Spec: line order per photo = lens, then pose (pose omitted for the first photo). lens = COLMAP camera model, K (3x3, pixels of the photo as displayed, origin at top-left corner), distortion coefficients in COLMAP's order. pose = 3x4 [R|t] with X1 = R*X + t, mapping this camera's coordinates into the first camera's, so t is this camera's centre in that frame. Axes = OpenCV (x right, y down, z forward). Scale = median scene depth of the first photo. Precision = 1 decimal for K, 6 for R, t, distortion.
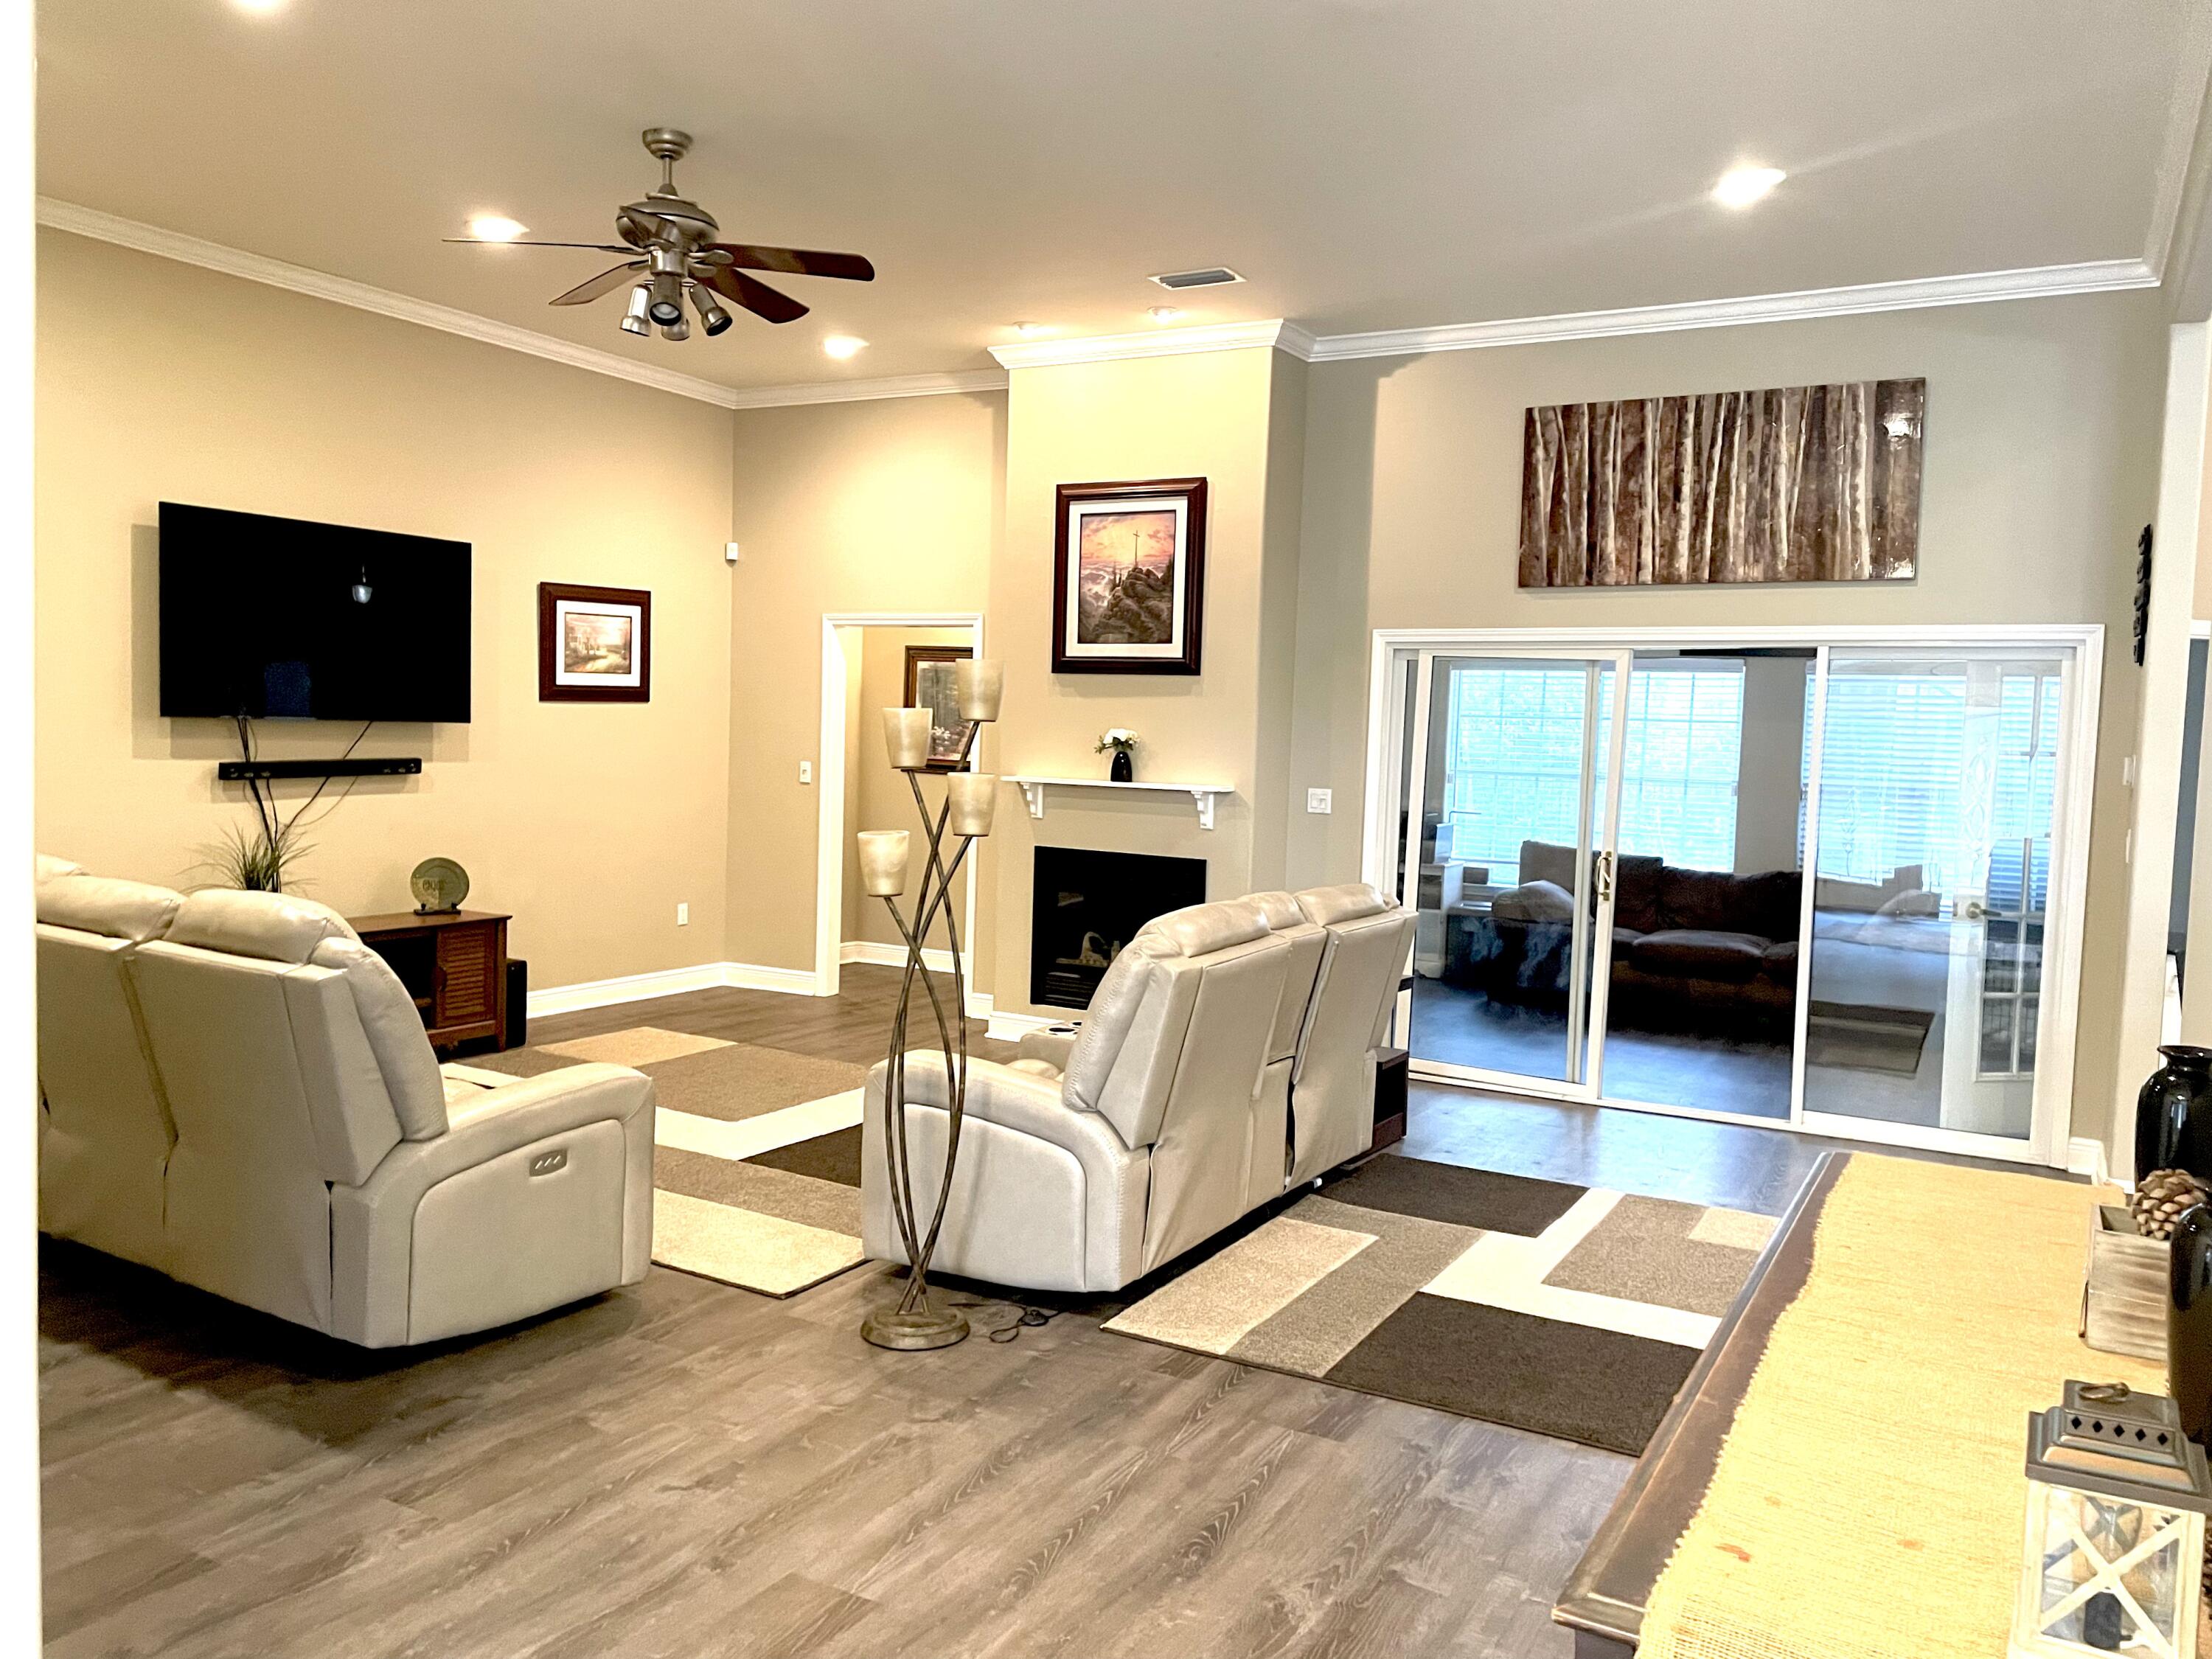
lens RADIAL K [[1639.3, 0, 1106.0], [0, 1639.3, 829.5], [0, 0, 1]] dist [0.101708, -0.141588]
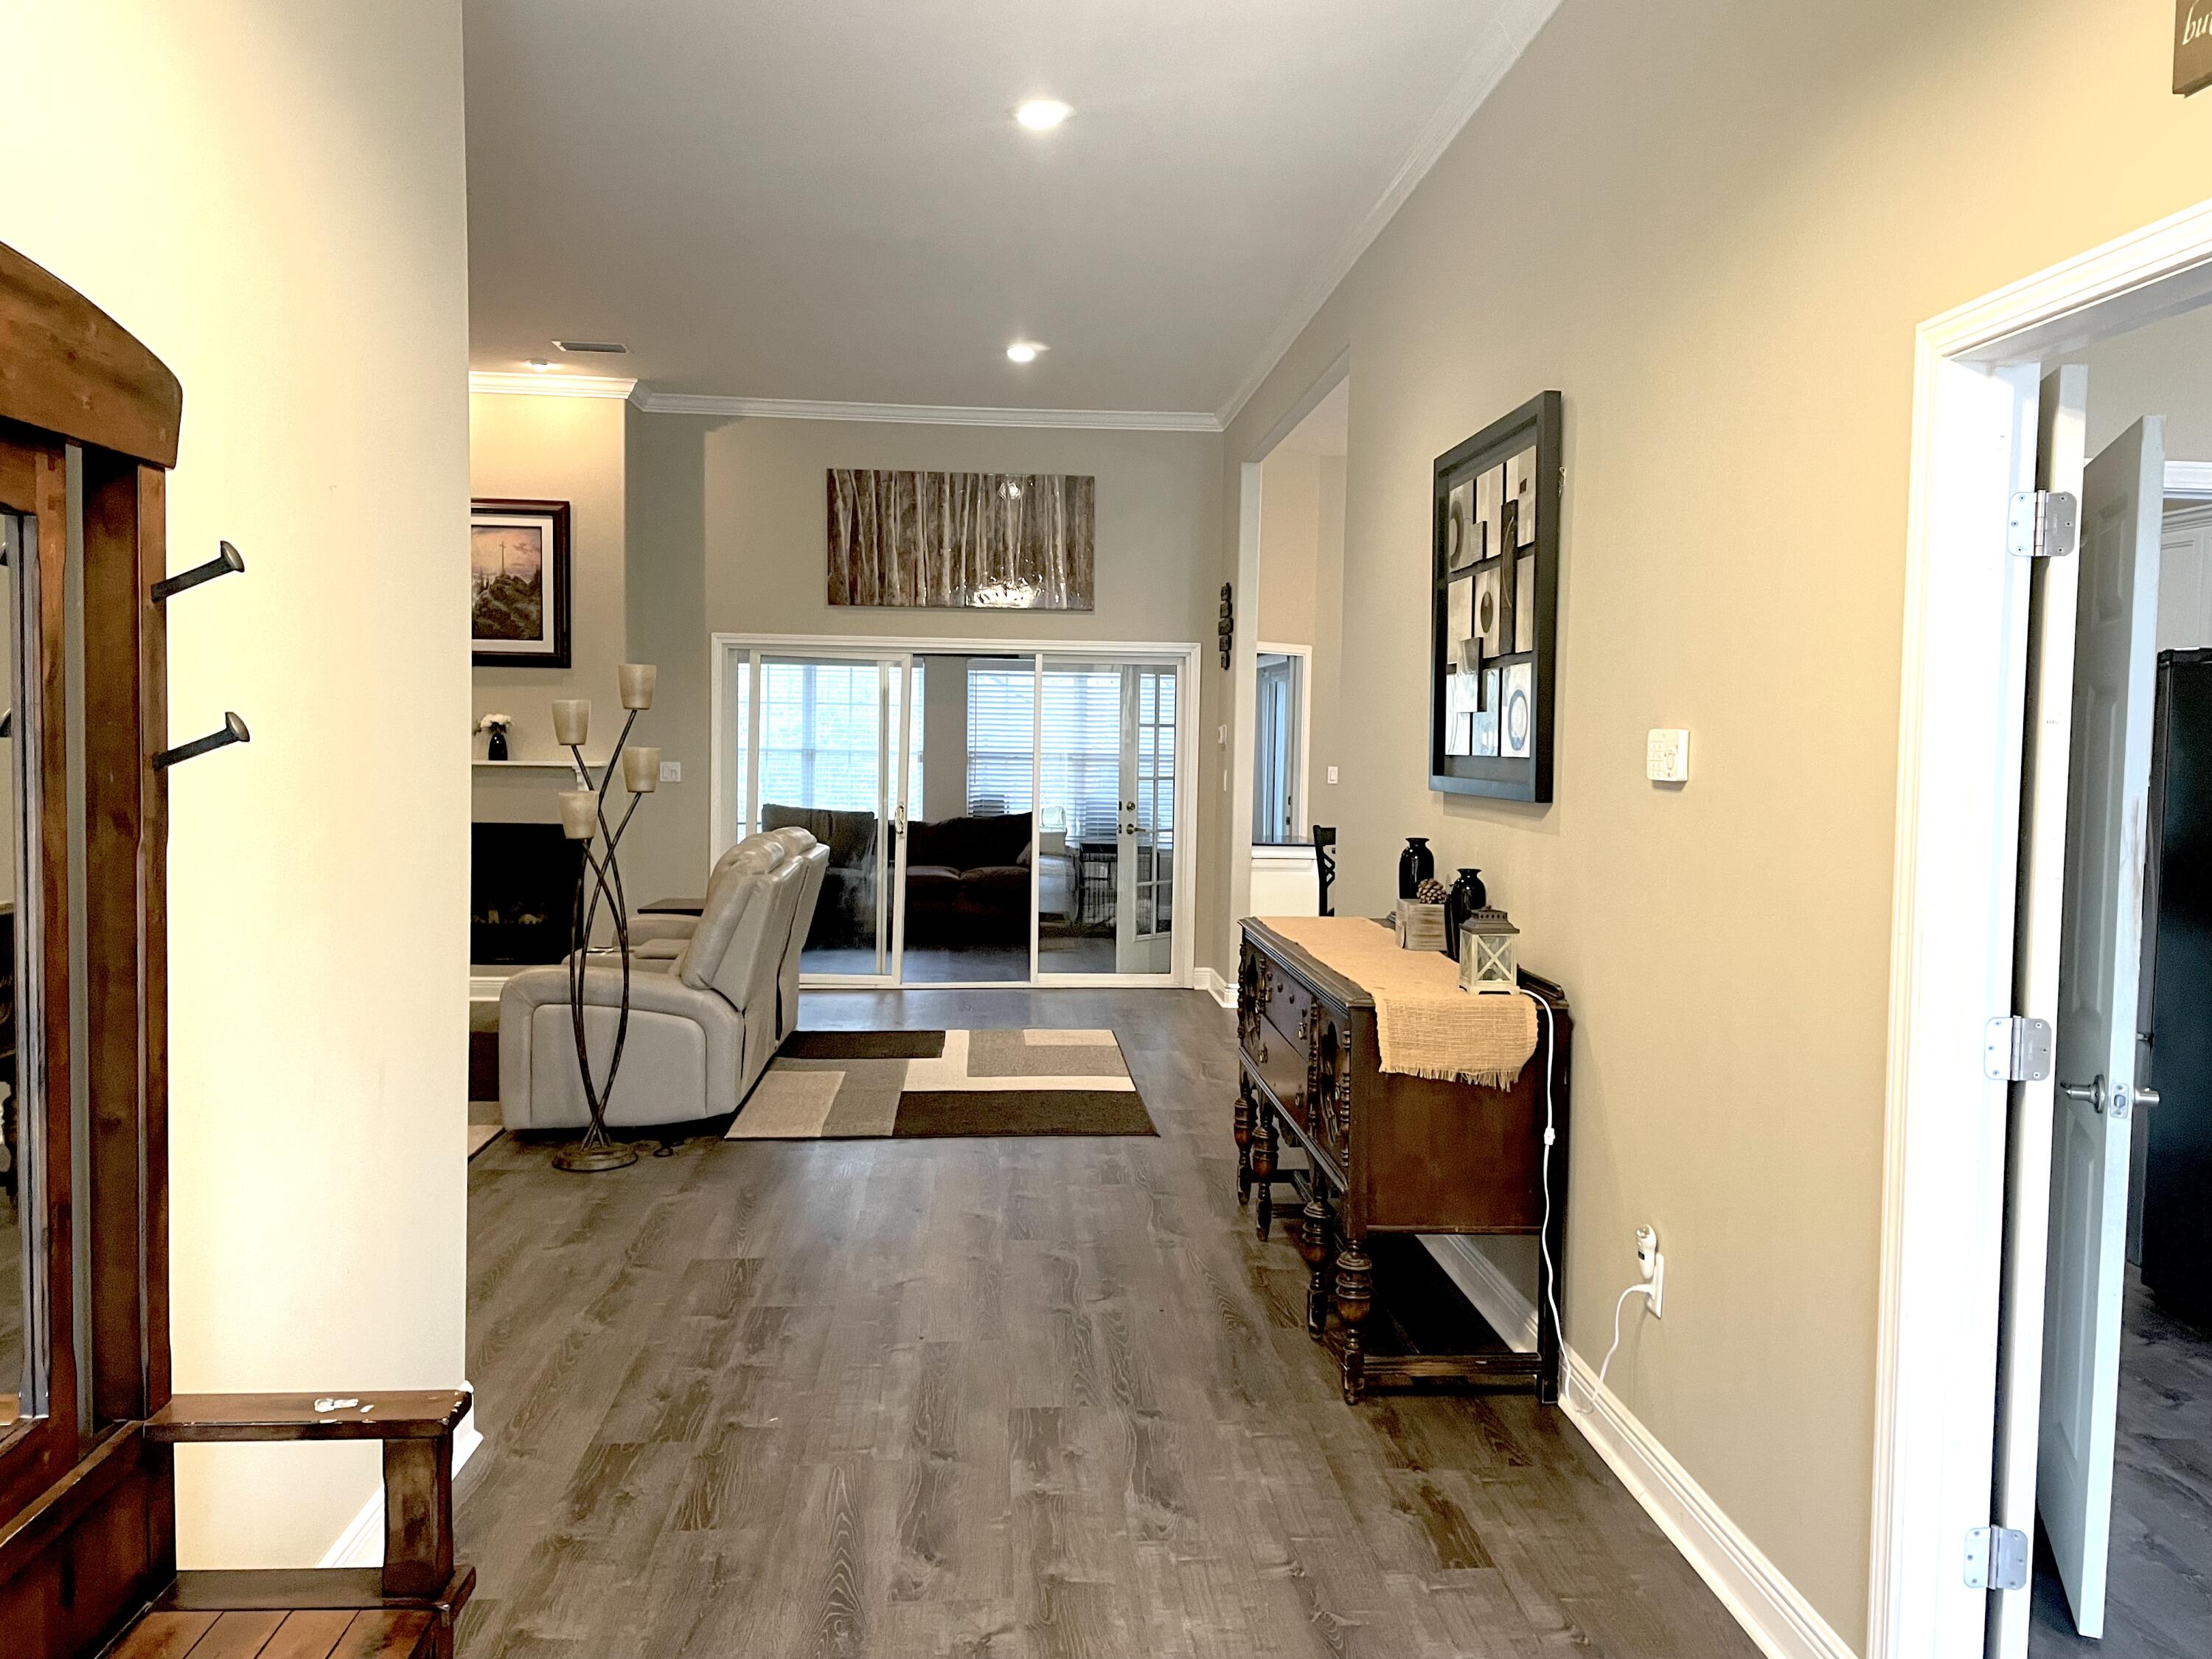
lens RADIAL K [[1639.3, 0, 1106.0], [0, 1639.3, 829.5], [0, 0, 1]] dist [0.101708, -0.141588]
pose [[0.832393, -0.050406, 0.551889, -0.310250], [0.044326, 0.998720, 0.024362, 0.010929], [-0.552410, 0.004185, 0.833562, -0.224096]]
